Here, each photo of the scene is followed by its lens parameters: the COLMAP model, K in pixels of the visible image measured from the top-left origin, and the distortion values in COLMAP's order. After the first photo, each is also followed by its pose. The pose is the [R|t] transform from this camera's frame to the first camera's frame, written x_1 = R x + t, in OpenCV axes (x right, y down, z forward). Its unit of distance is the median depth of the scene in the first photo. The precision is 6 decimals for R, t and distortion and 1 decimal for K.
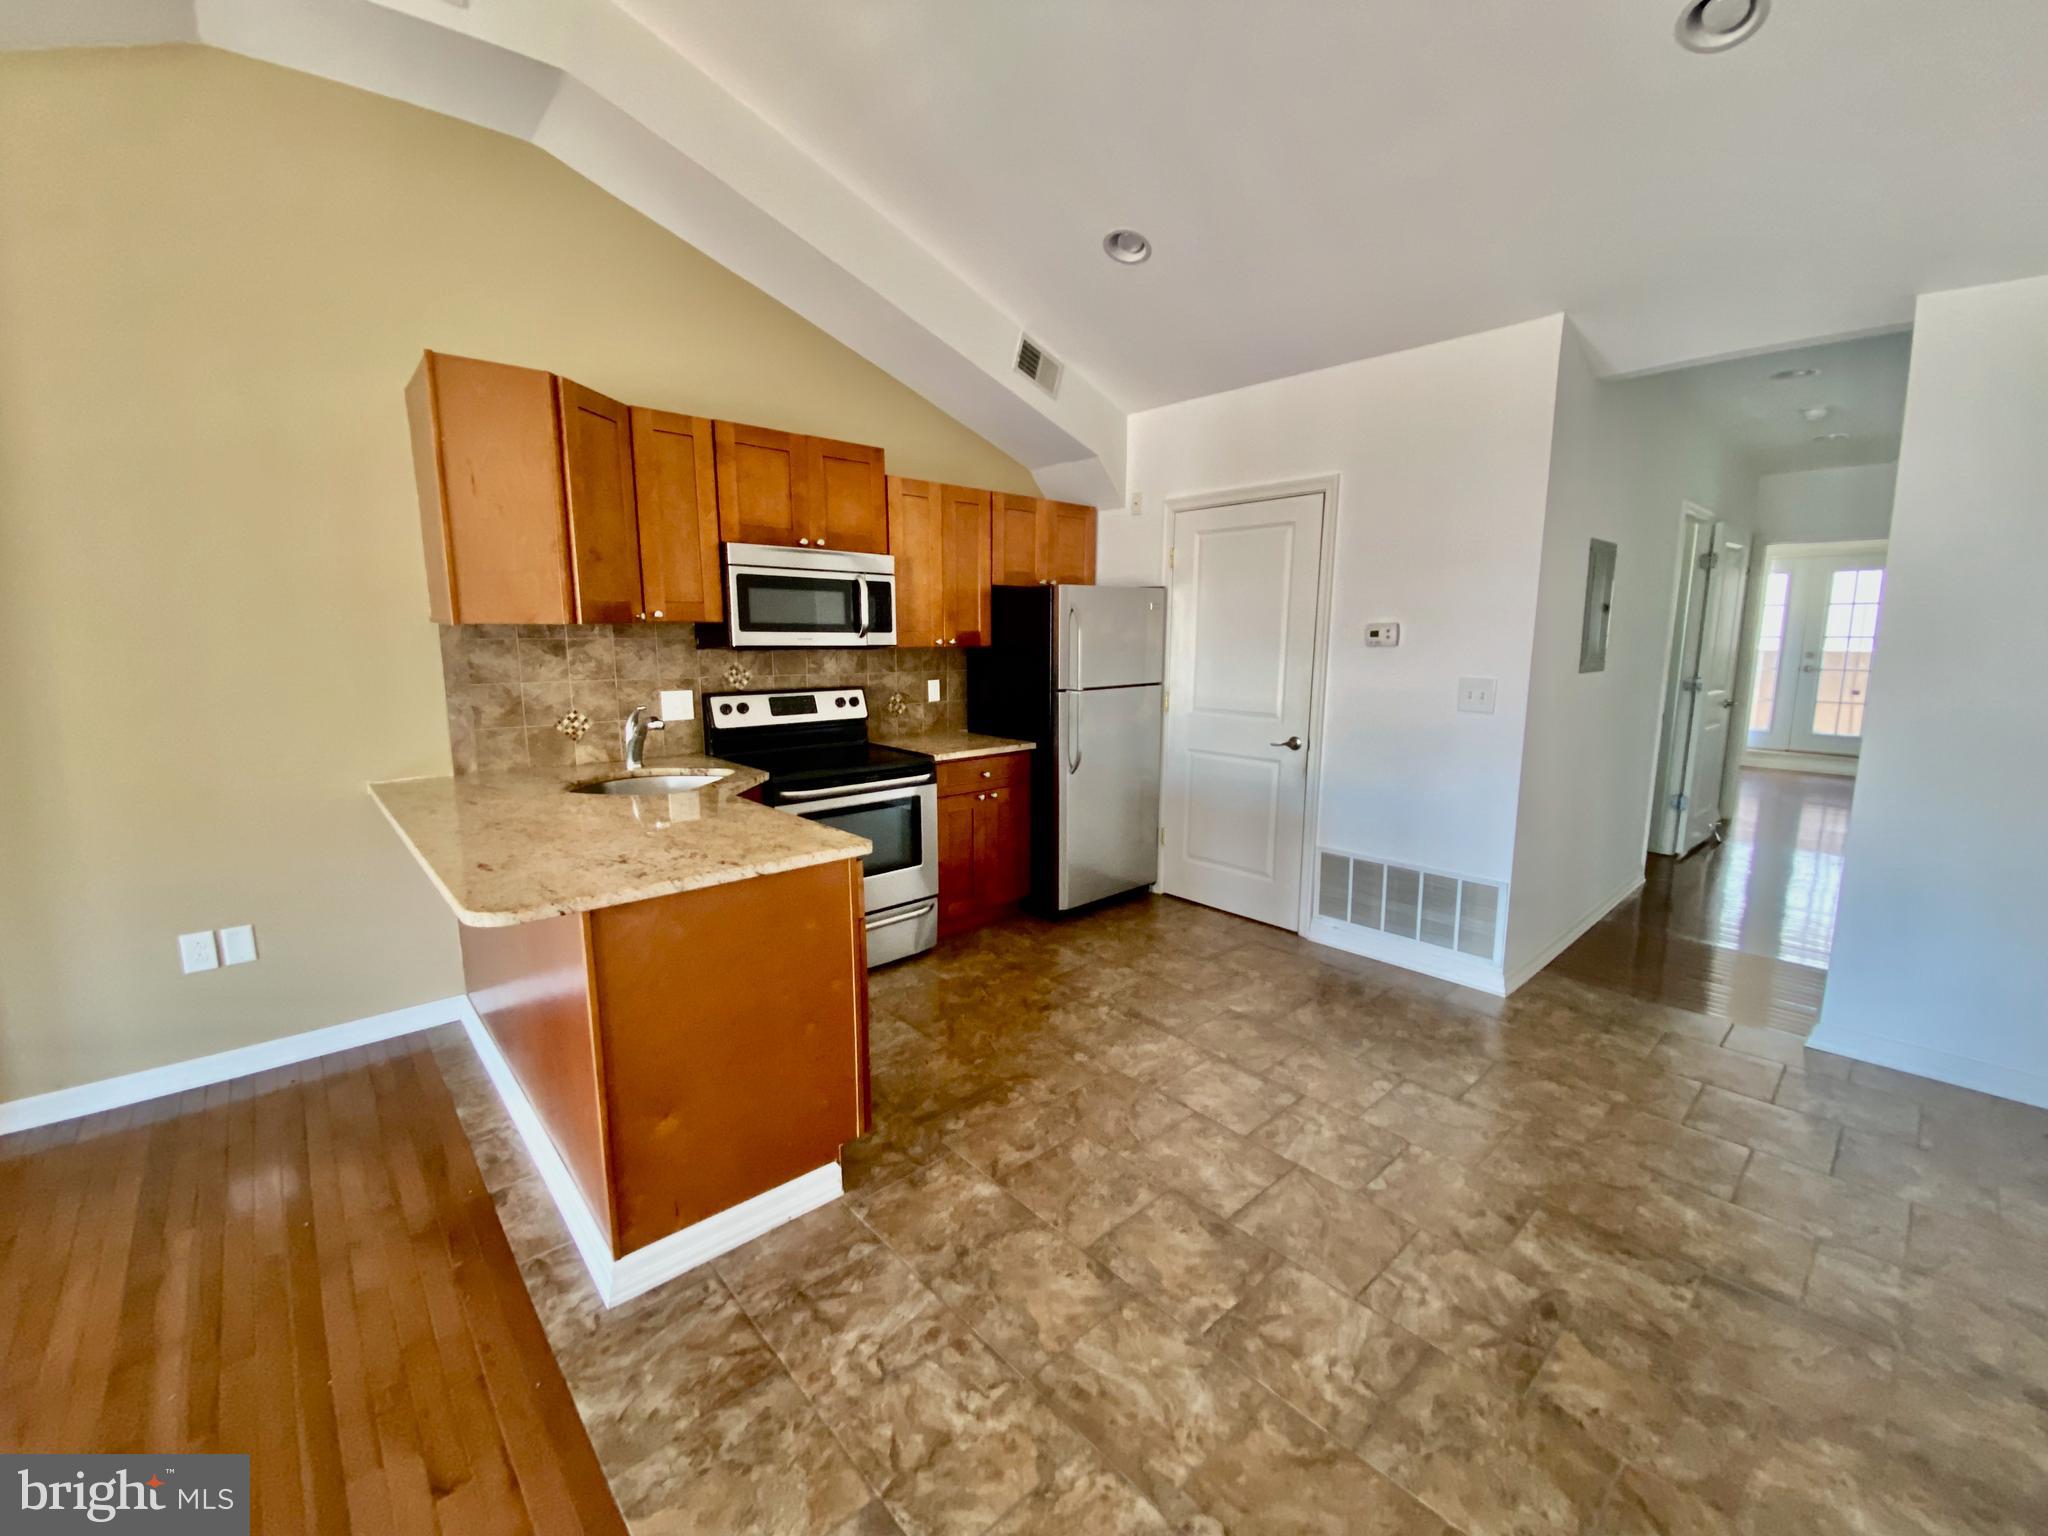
lens RADIAL K [[830.0, 0, 1032.0], [0, 830.0, 769.1], [0, 0, 1]] dist [0.020693, -0.021378]
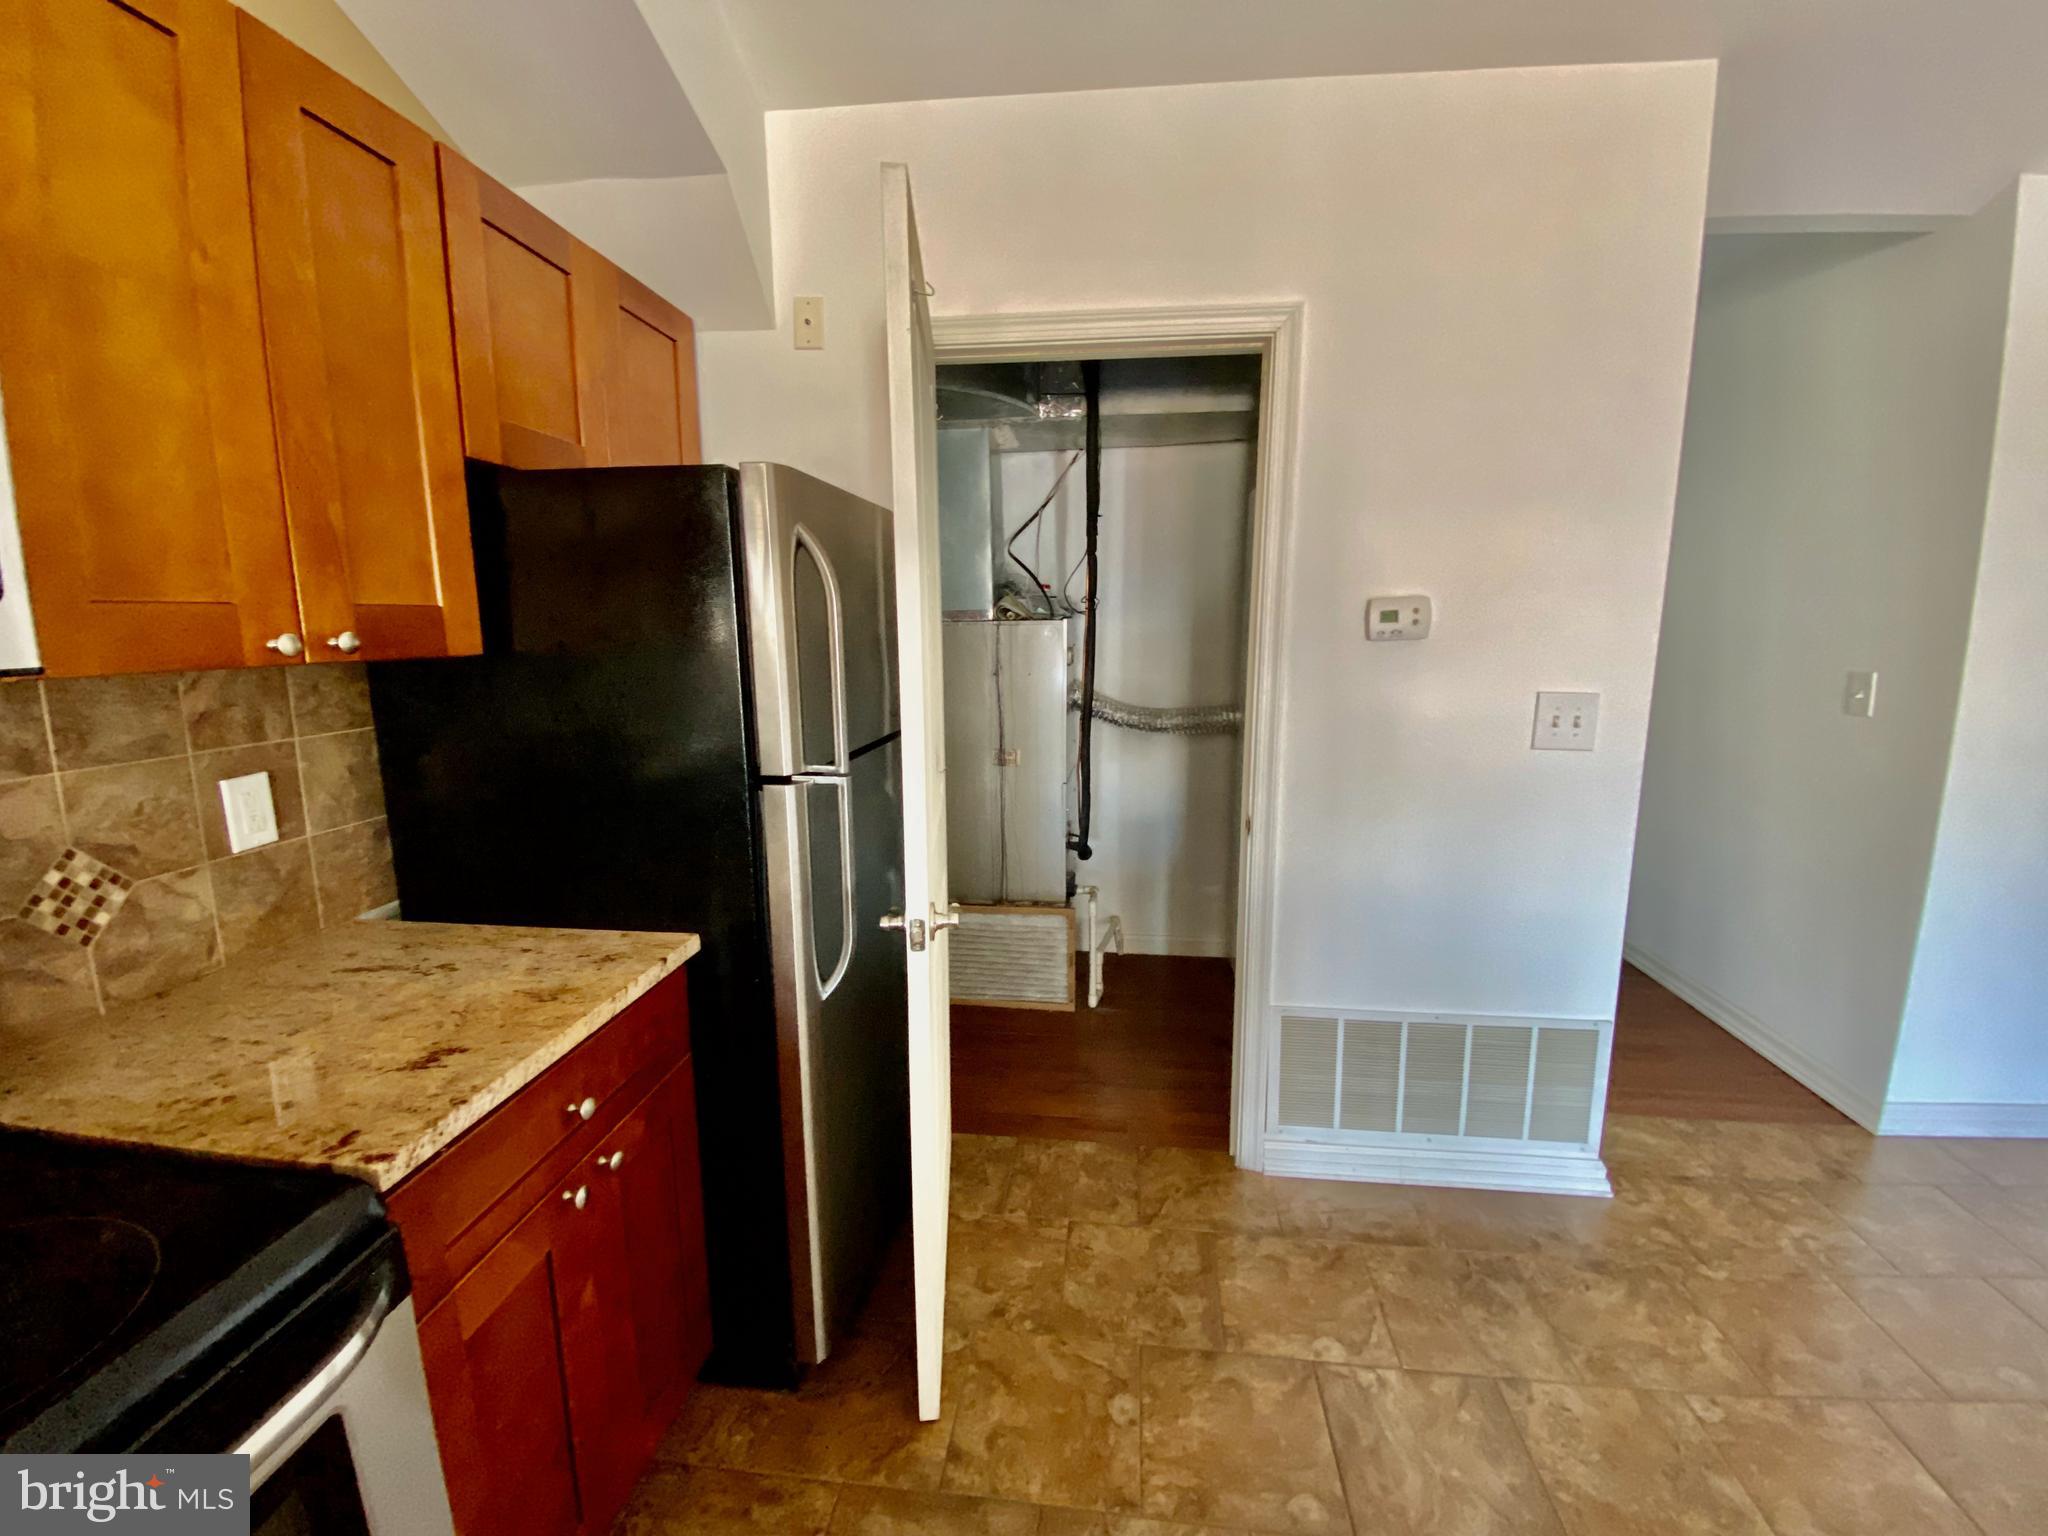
lens RADIAL K [[830.0, 0, 1032.0], [0, 830.0, 769.1], [0, 0, 1]] dist [0.020693, -0.021378]
pose [[0.753800, -0.115052, 0.646953, -0.113377], [0.109100, 0.992801, 0.049439, -0.108321], [-0.647983, 0.033316, 0.760926, 0.694024]]
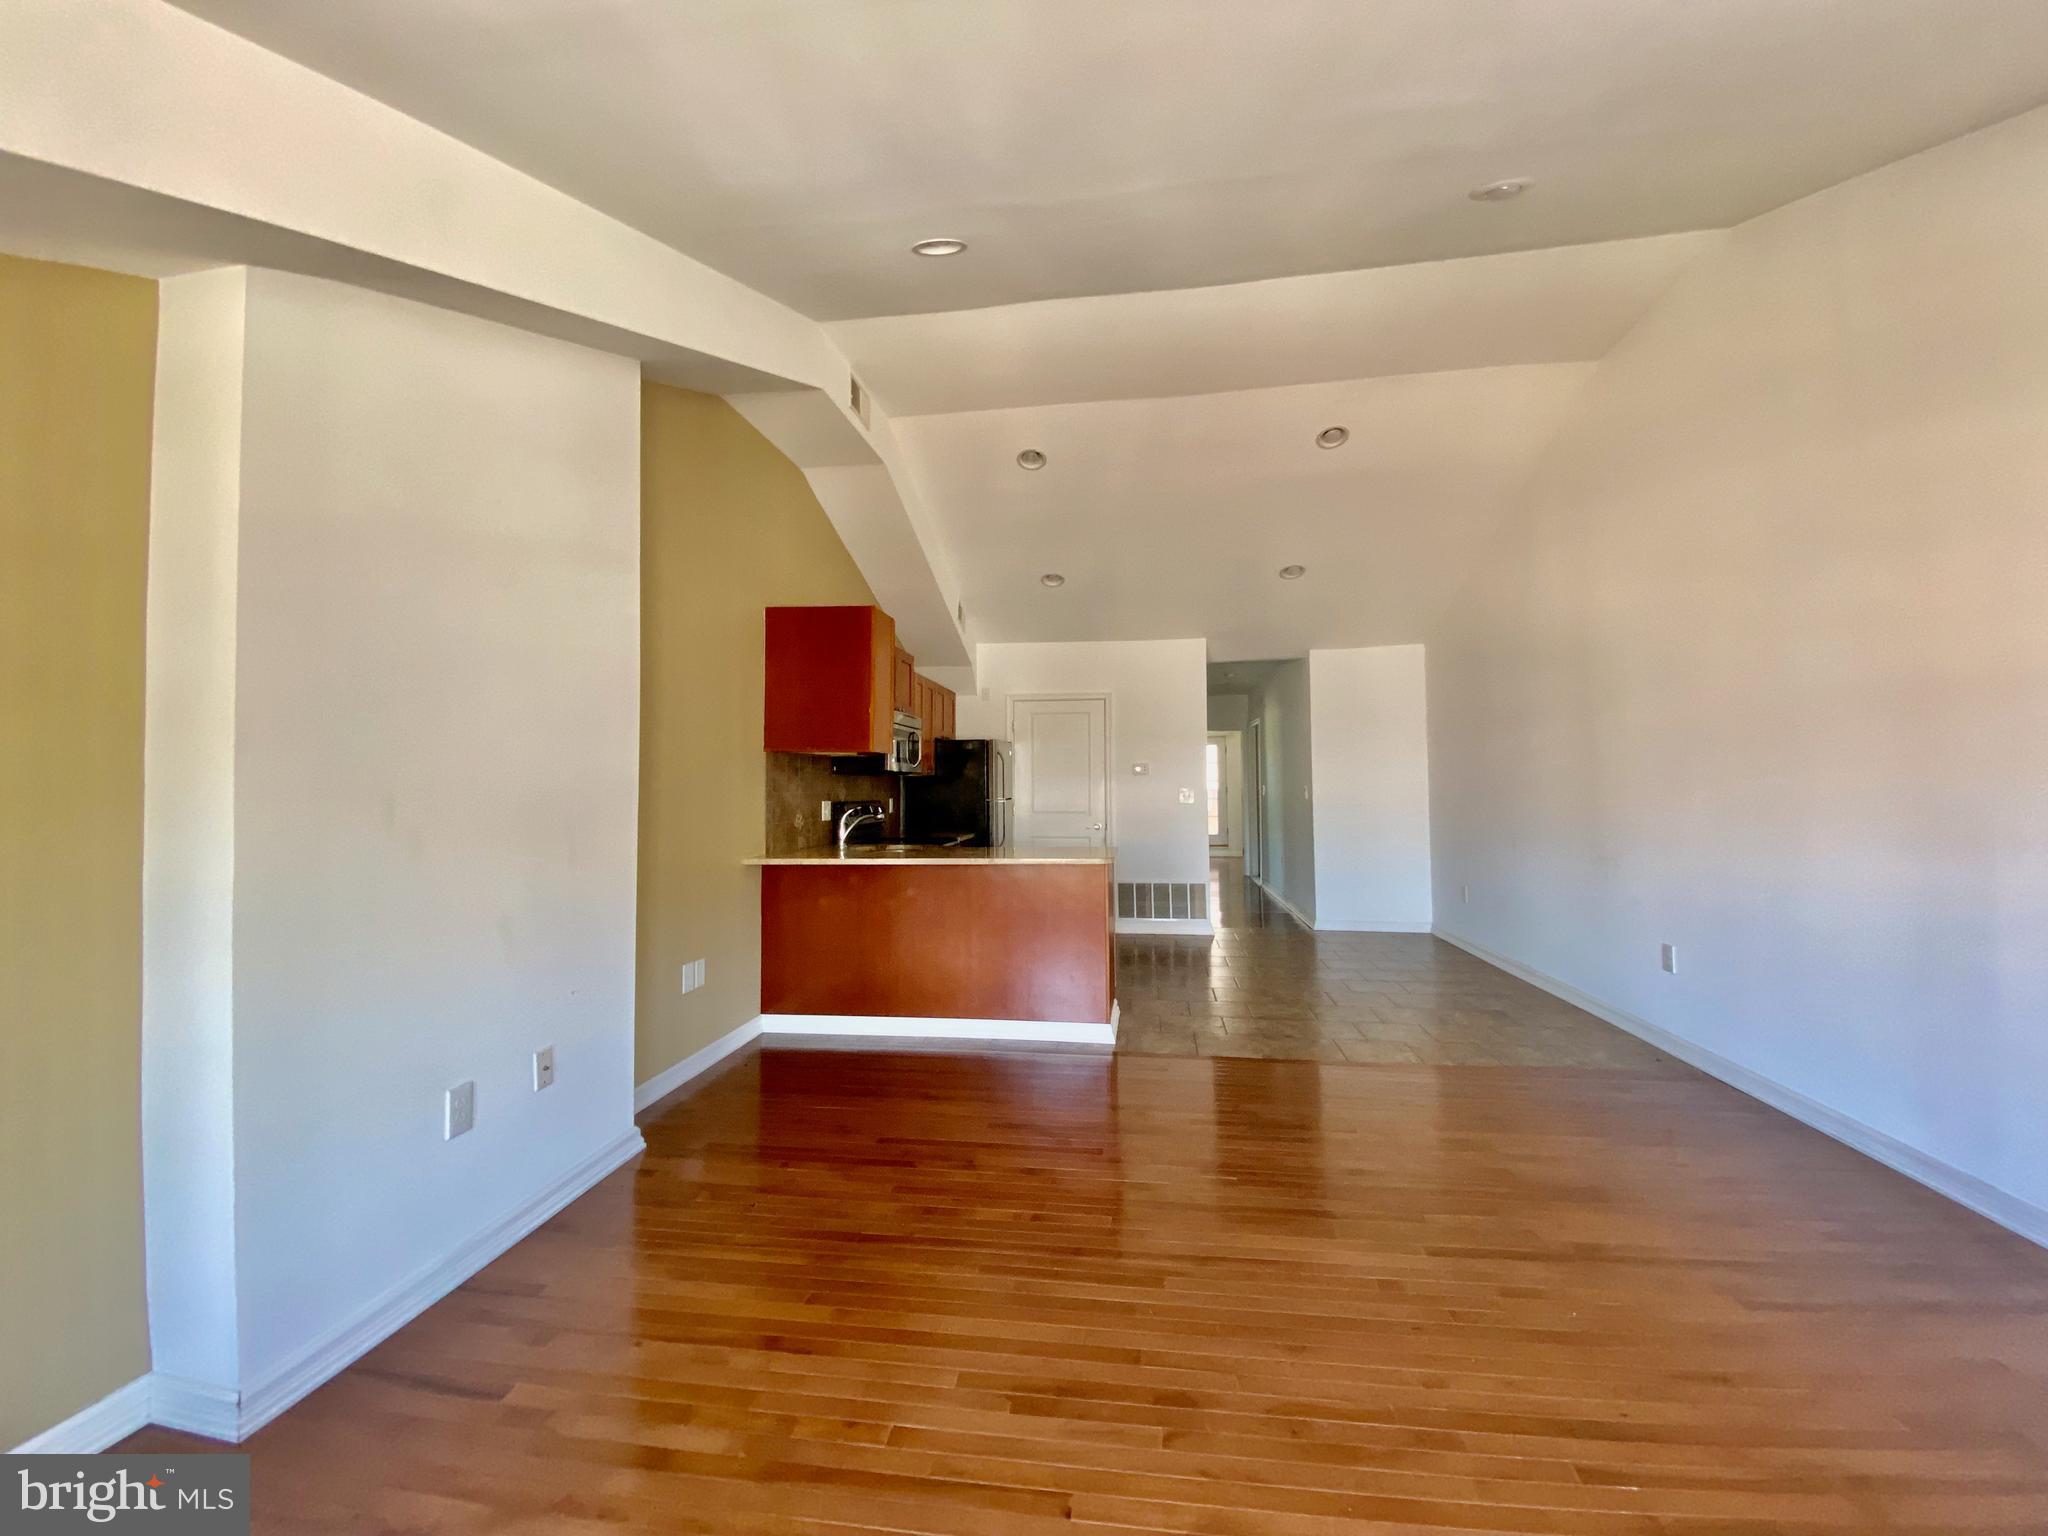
lens RADIAL K [[830.0, 0, 1032.0], [0, 830.0, 769.1], [0, 0, 1]] dist [0.020693, -0.021378]
pose [[0.765052, 0.011450, 0.643866, -1.027294], [0.109558, 0.982952, -0.147658, 0.102637], [-0.634580, 0.183506, 0.750755, -0.340594]]
